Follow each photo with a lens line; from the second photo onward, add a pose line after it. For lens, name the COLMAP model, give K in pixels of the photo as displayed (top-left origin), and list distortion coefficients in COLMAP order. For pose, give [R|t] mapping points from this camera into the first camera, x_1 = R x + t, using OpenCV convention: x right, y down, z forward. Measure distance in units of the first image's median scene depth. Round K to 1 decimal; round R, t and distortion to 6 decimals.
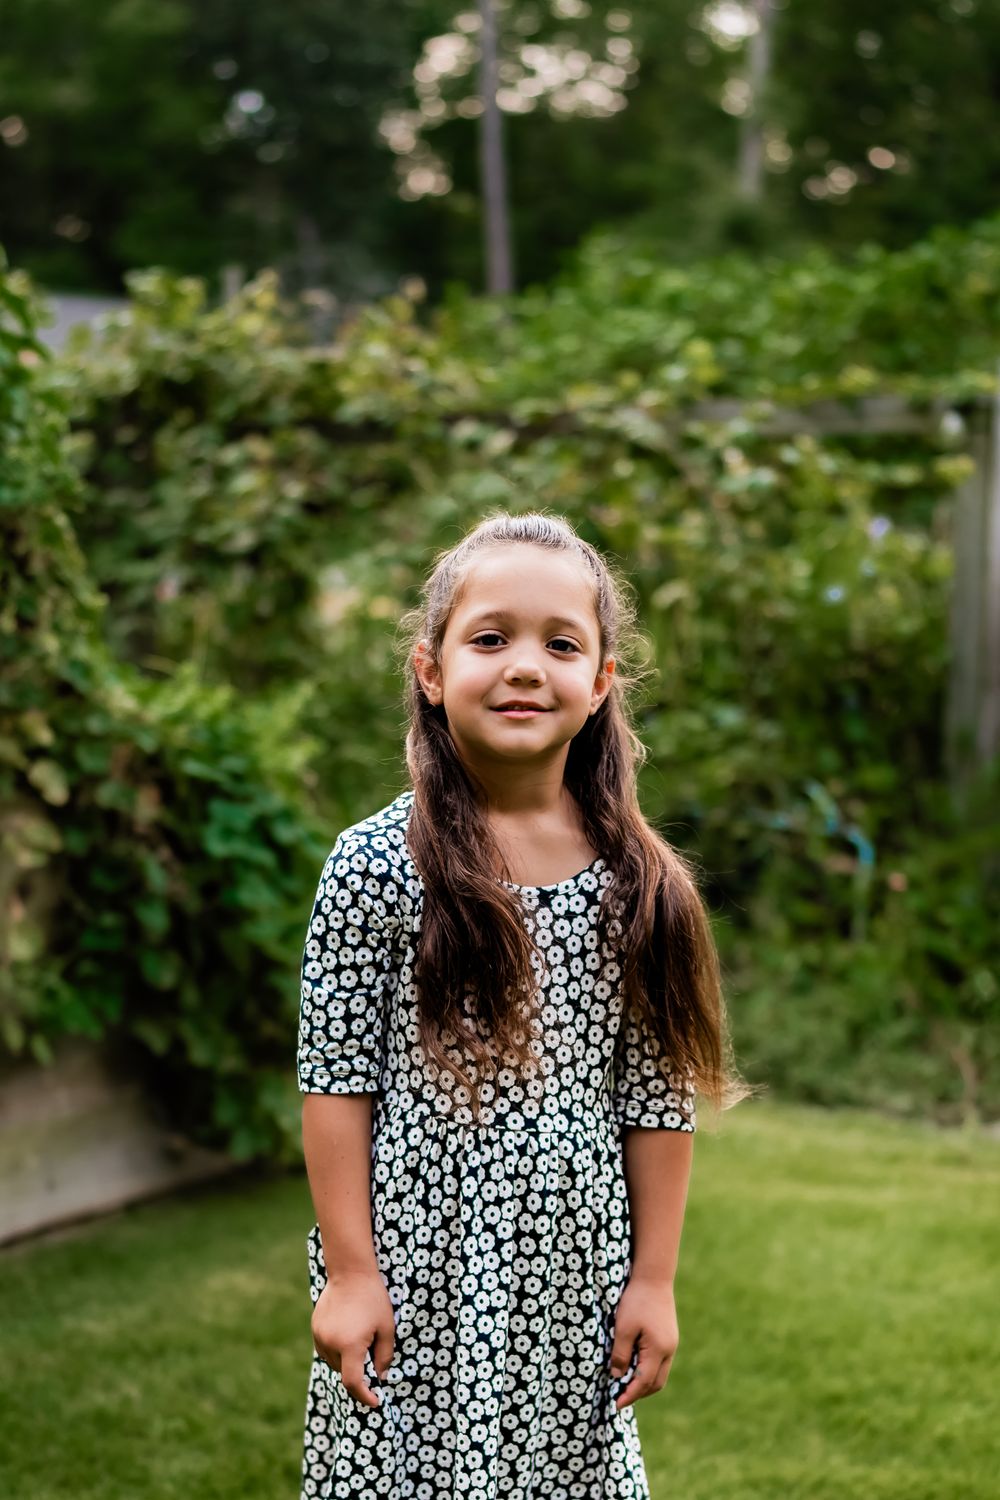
lens RADIAL K [[2334.6, 0, 495.1], [0, 2334.6, 1052.1], [0, 0, 1]] dist [-0.016223, 0.179735]
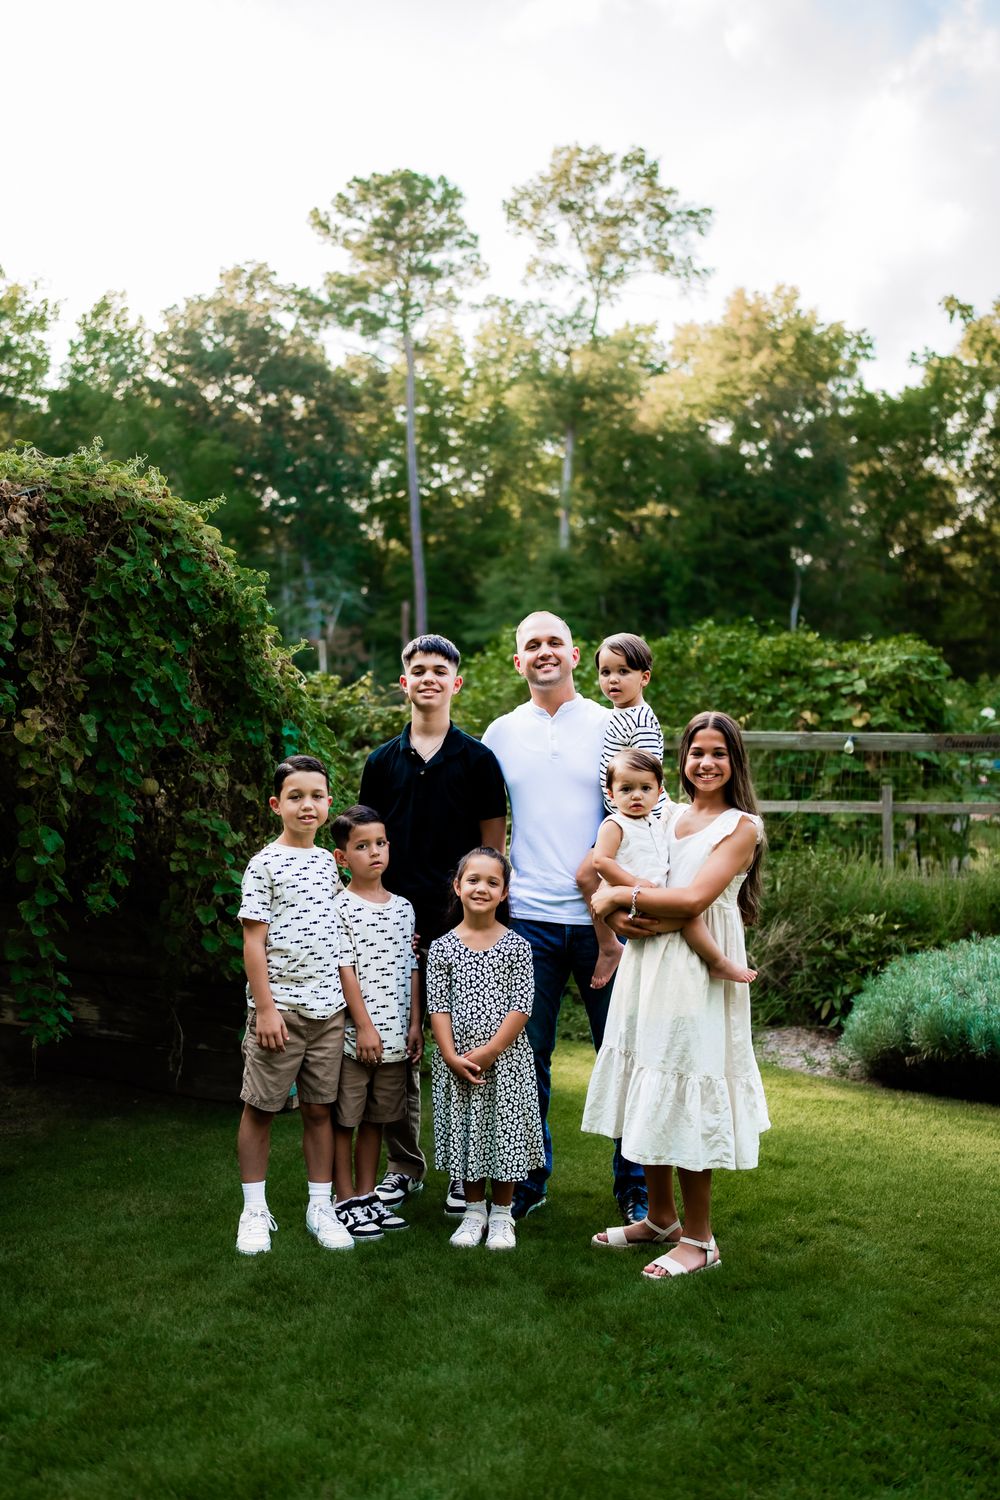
lens RADIAL K [[1525.7, 0, 468.0], [0, 1525.7, 749.5], [0, 0, 1]] dist [-0.001568, 0.003705]
pose [[0.998966, -0.008050, 0.044750, -0.114682], [0.016751, 0.980135, -0.197622, 0.036107], [-0.042270, 0.198167, 0.979256, -0.631864]]
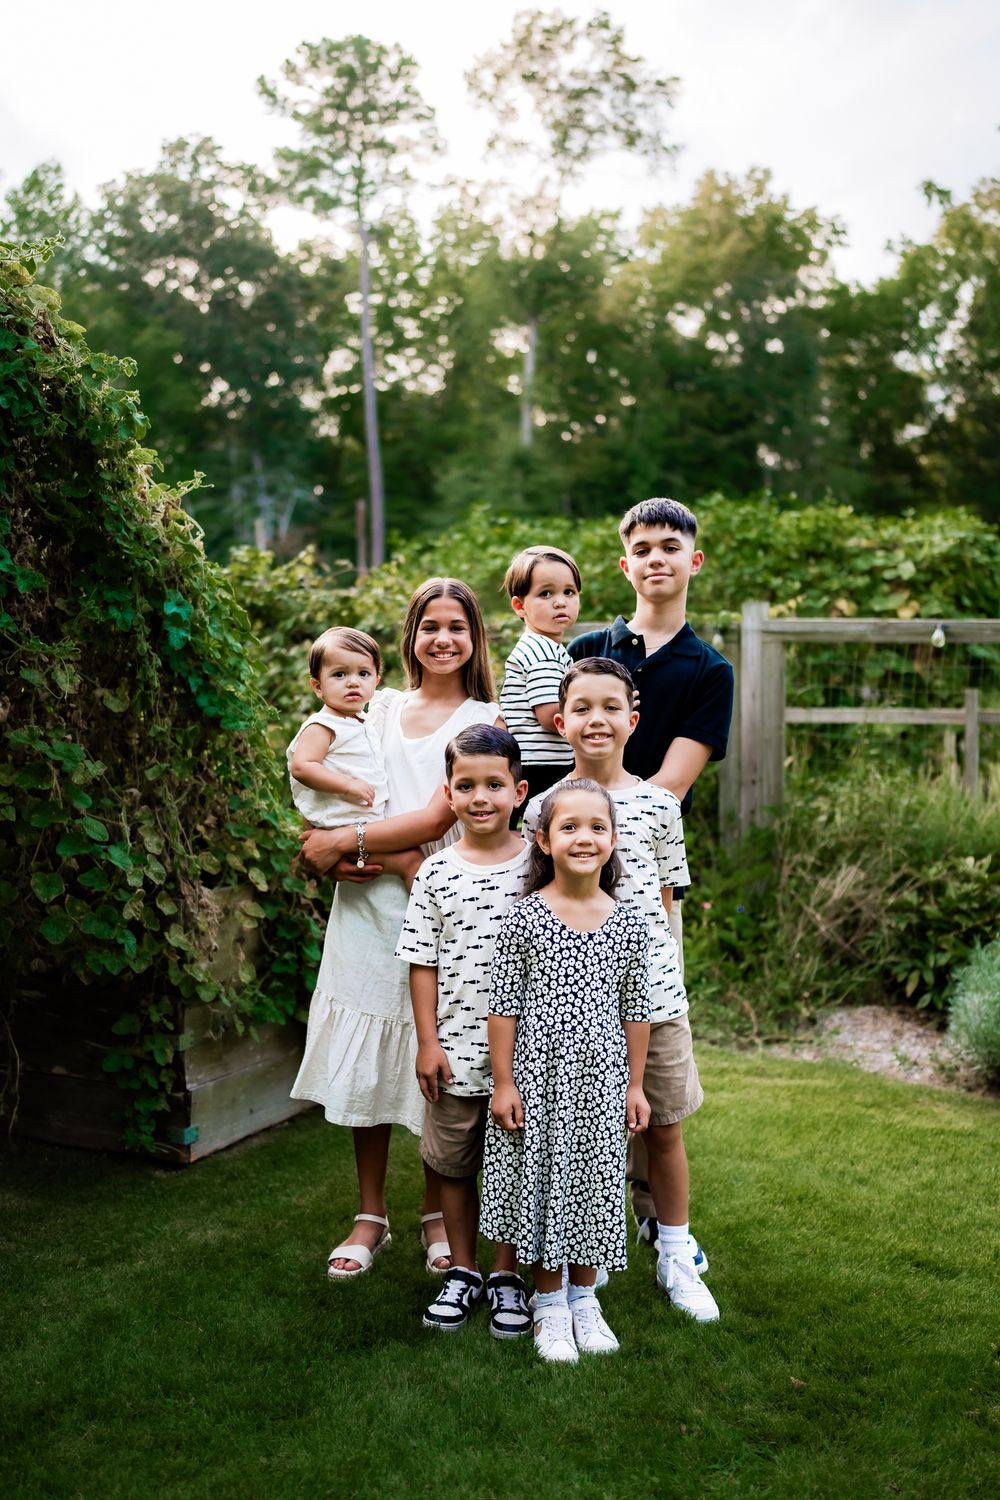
lens RADIAL K [[1488.1, 0, 481.7], [0, 1488.1, 747.5], [0, 0, 1]] dist [-0.020071, 0.146754]
pose [[0.996512, -0.014974, 0.082094, -0.104819], [0.026148, 0.990256, -0.136784, -0.051966], [-0.079246, 0.138454, 0.987193, -0.124847]]
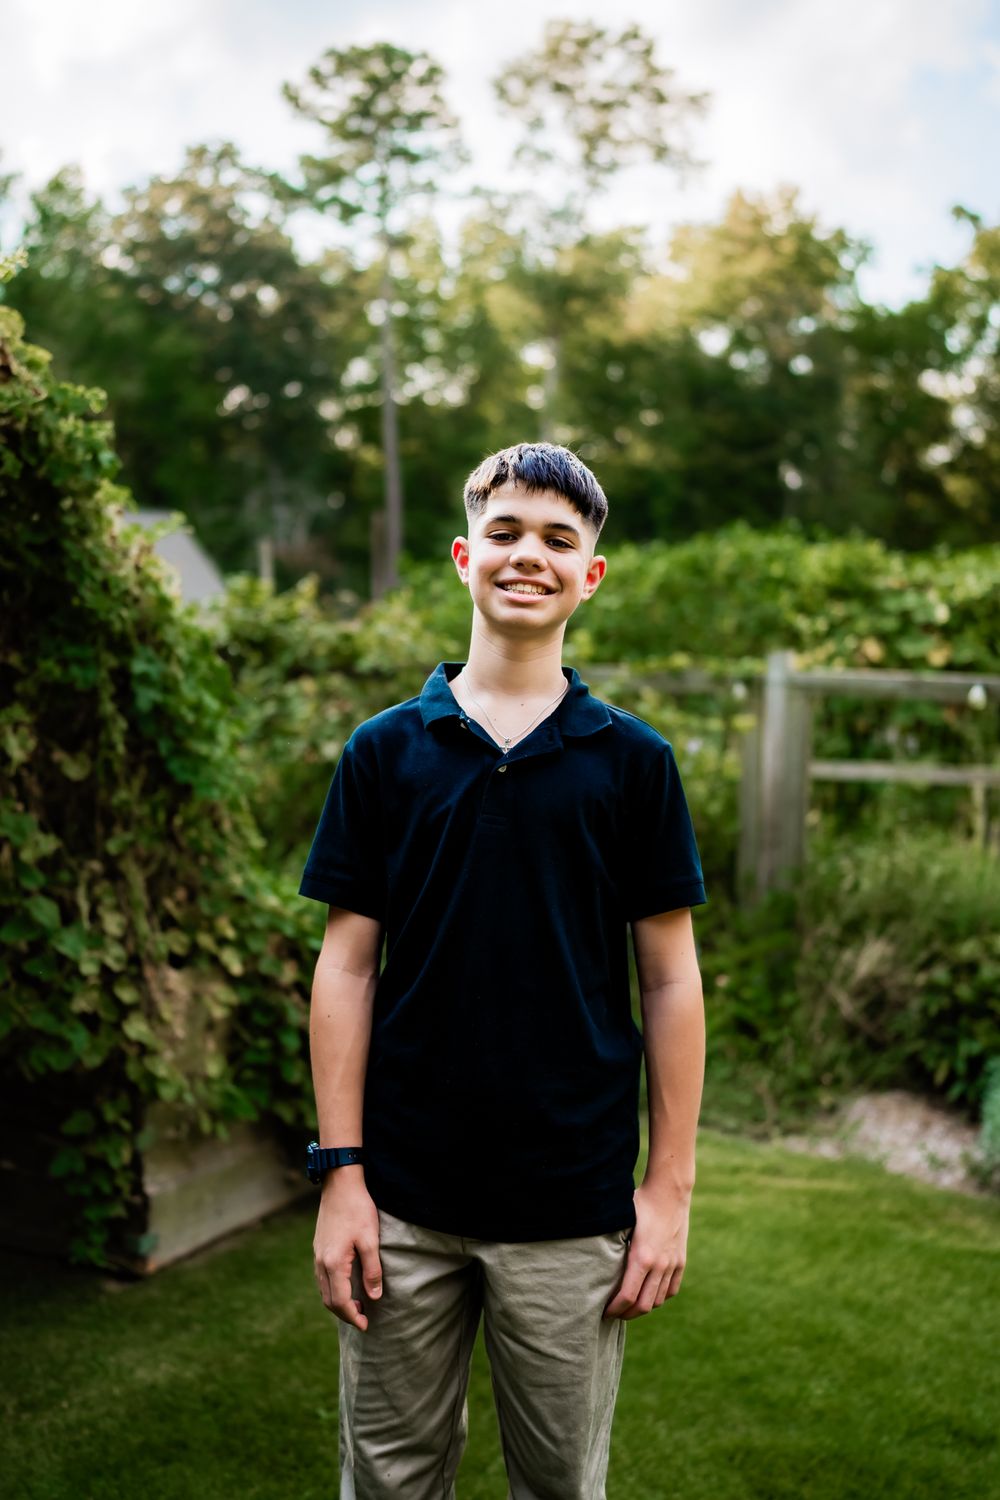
lens RADIAL K [[1492.1, 0, 486.3], [0, 1492.1, 753.0], [0, 0, 1]] dist [-0.019973, 0.139799]
pose [[0.997081, 0.009066, 0.075811, -0.087949], [0.001648, 0.990138, -0.140084, -0.104532], [-0.076333, 0.139800, 0.987233, -0.041841]]
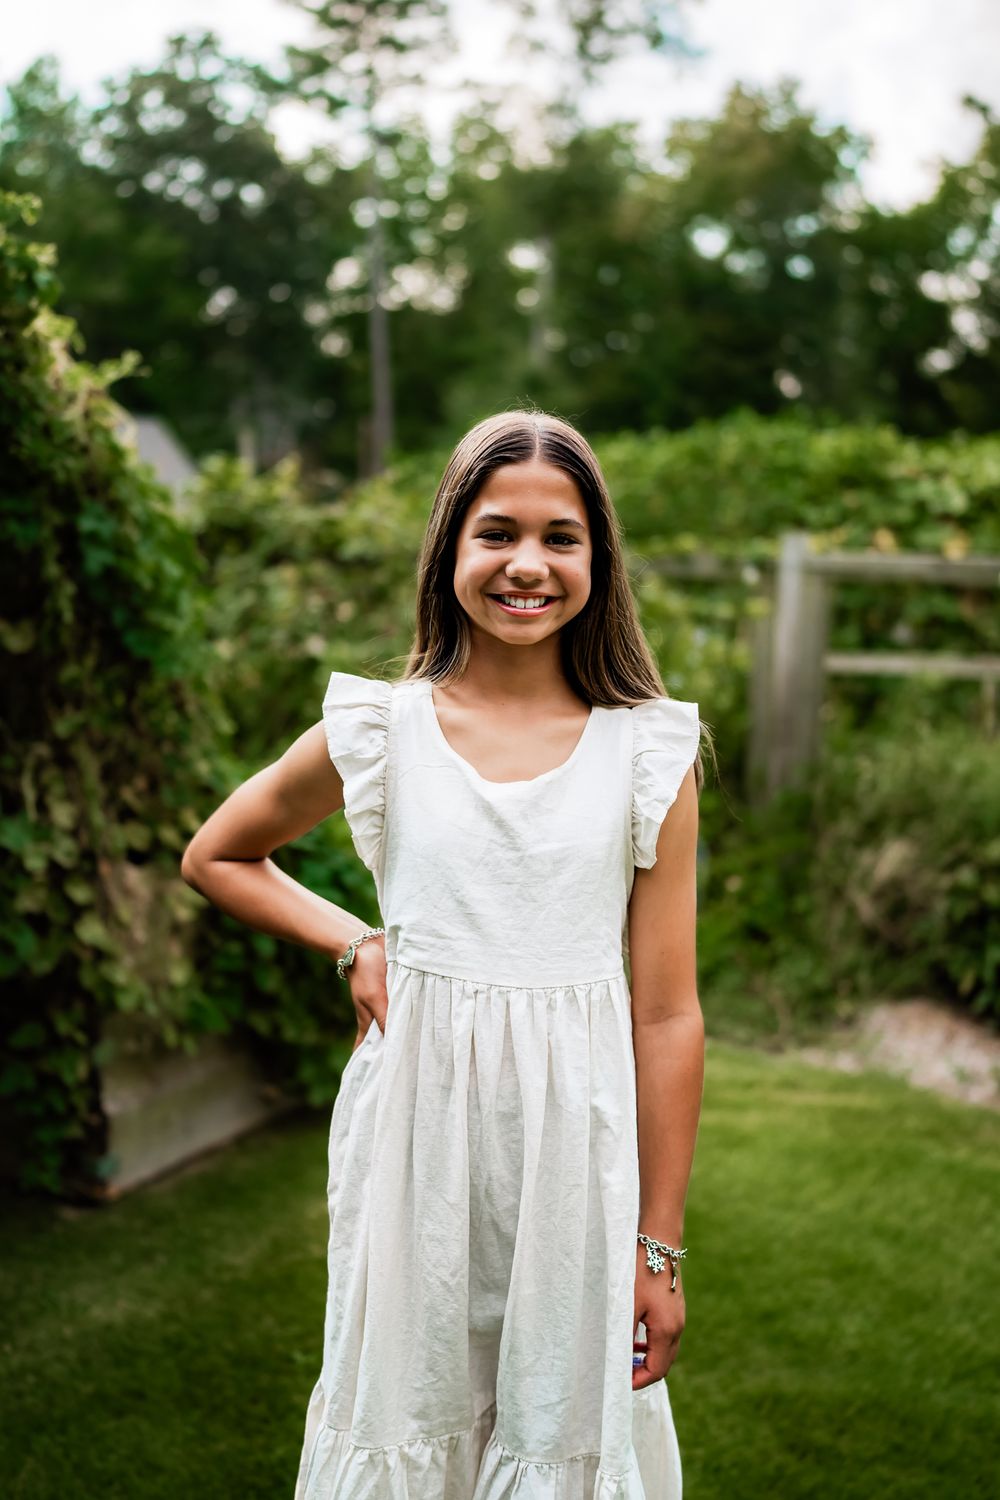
lens RADIAL K [[1488.1, 0, 481.7], [0, 1488.1, 747.5], [0, 0, 1]] dist [-0.020071, 0.146754]
pose [[0.996837, 0.004435, 0.079355, -0.082367], [0.002592, 0.996097, -0.088229, -0.093957], [-0.079436, 0.088155, 0.992934, 0.060084]]
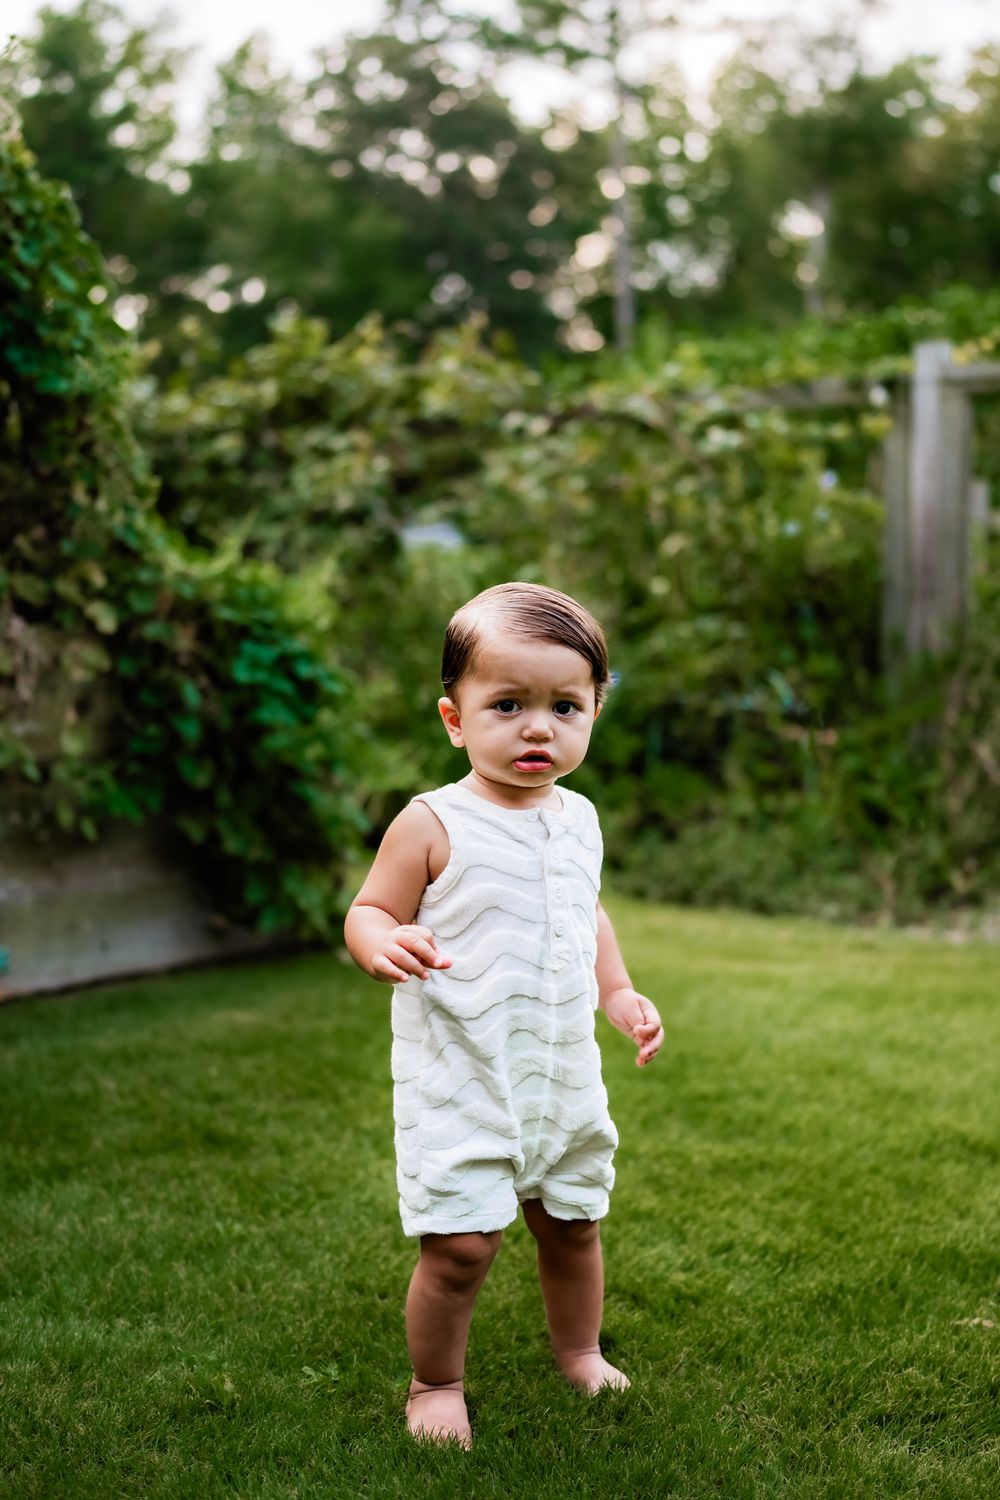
lens RADIAL K [[1738.4, 0, 533.8], [0, 1738.4, 773.6], [0, 0, 1]] dist [0.005770, 0.035128]
pose [[0.997851, -0.002515, -0.065473, 0.094369], [-0.005407, 0.992694, -0.120537, 0.073885], [0.065298, 0.120632, 0.990547, 0.089056]]
